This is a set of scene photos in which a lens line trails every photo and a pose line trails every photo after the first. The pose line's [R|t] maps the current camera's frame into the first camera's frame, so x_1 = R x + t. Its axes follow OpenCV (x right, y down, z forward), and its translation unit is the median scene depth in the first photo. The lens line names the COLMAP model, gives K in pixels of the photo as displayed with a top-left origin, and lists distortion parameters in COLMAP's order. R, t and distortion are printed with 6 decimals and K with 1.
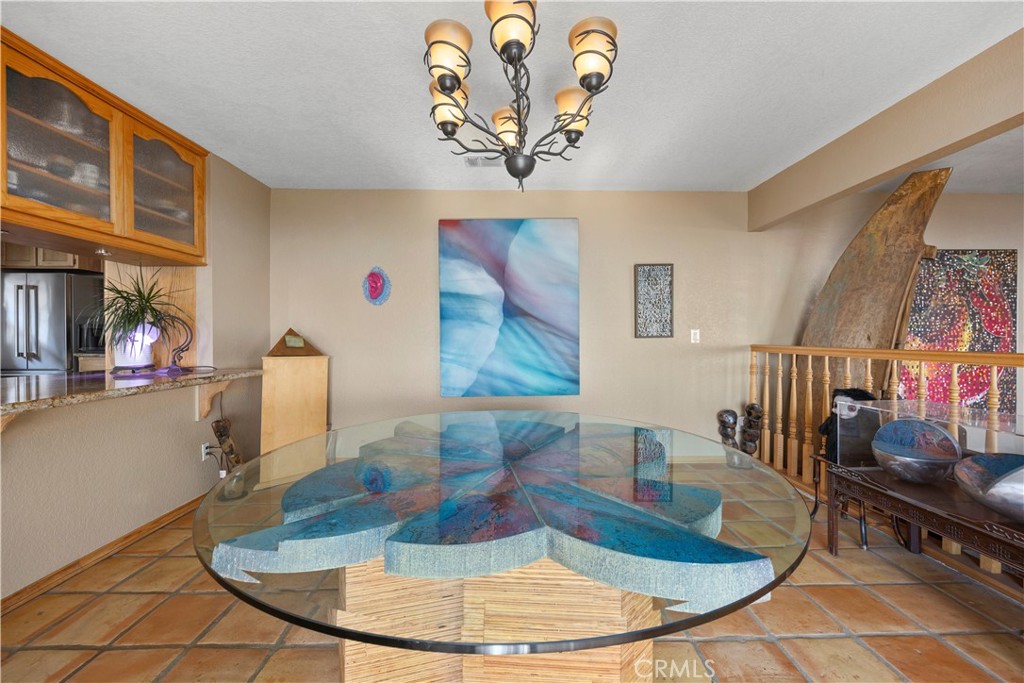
lens RADIAL K [[409.1, 0, 511.9], [0, 409.1, 339.8], [0, 0, 1]] dist [-0.002032, -0.000238]
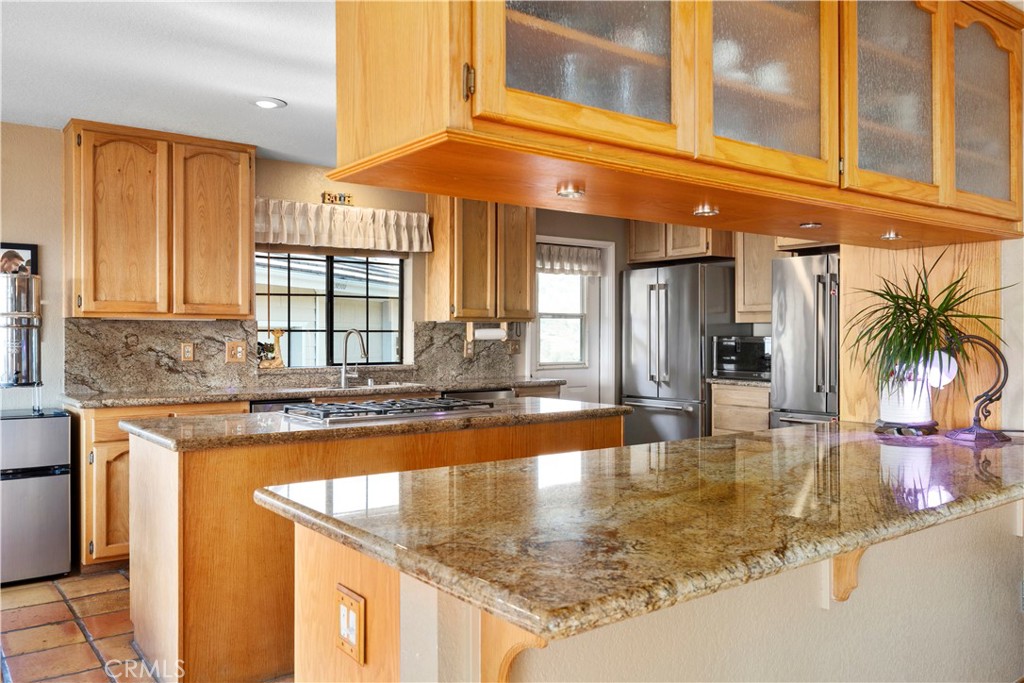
lens RADIAL K [[794.8, 0, 508.1], [0, 794.8, 337.9], [0, 0, 1]] dist [-0.001537, -0.001392]
pose [[0.597532, -0.002905, -0.801840, -0.280790], [-0.003353, 0.999976, -0.006121, -0.037828], [0.801838, 0.006346, 0.597508, -0.111311]]
